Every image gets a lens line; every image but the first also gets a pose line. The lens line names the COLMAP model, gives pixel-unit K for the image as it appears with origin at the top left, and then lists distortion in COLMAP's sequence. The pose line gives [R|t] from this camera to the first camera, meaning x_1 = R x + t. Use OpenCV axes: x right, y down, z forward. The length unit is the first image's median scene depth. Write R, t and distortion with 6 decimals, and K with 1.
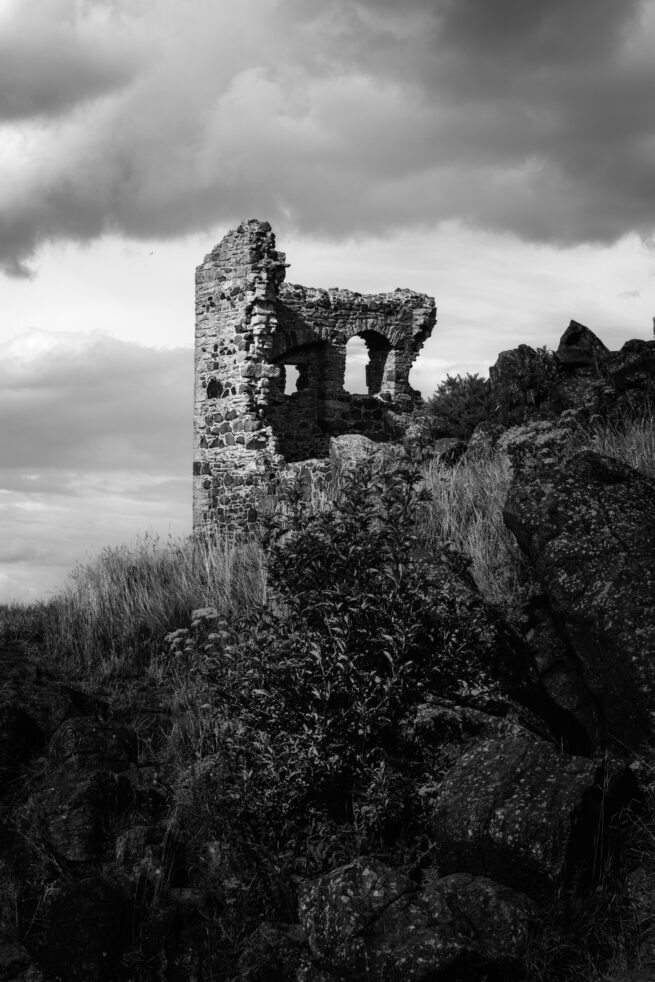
lens RADIAL K [[2314.3, 0, 327.3], [0, 2314.3, 490.9], [0, 0, 1]] dist [0.031527, 0.000000]
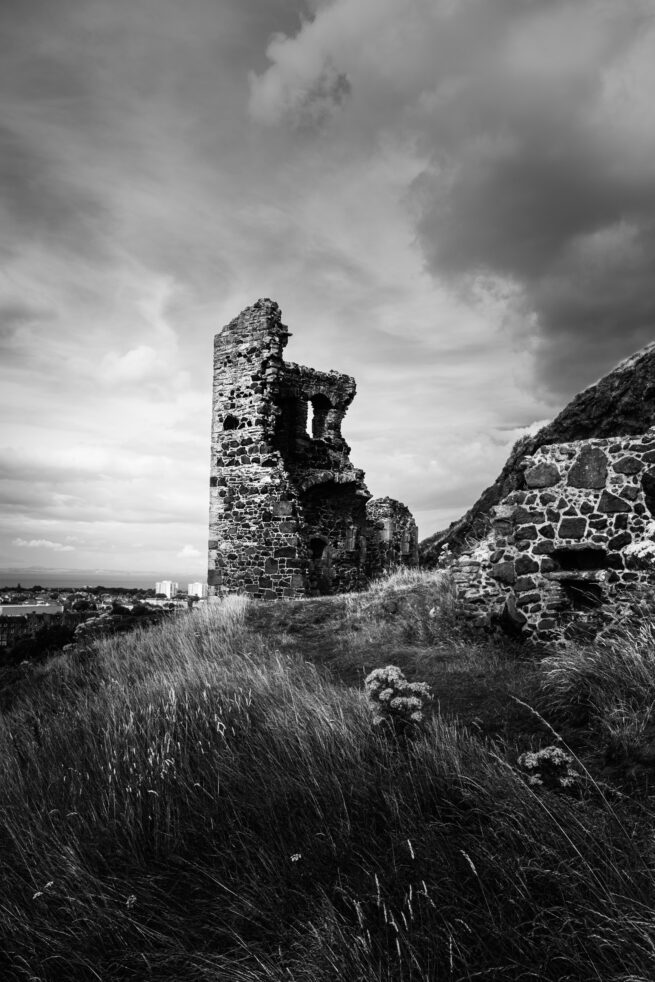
lens RADIAL K [[826.7, 0, 328.3], [0, 826.7, 493.7], [0, 0, 1]] dist [-0.004524, -0.000718]
pose [[0.962292, 0.031186, 0.270225, -0.123949], [-0.022654, 0.999143, -0.034635, 0.012772], [-0.271074, 0.027207, 0.962174, 0.525066]]
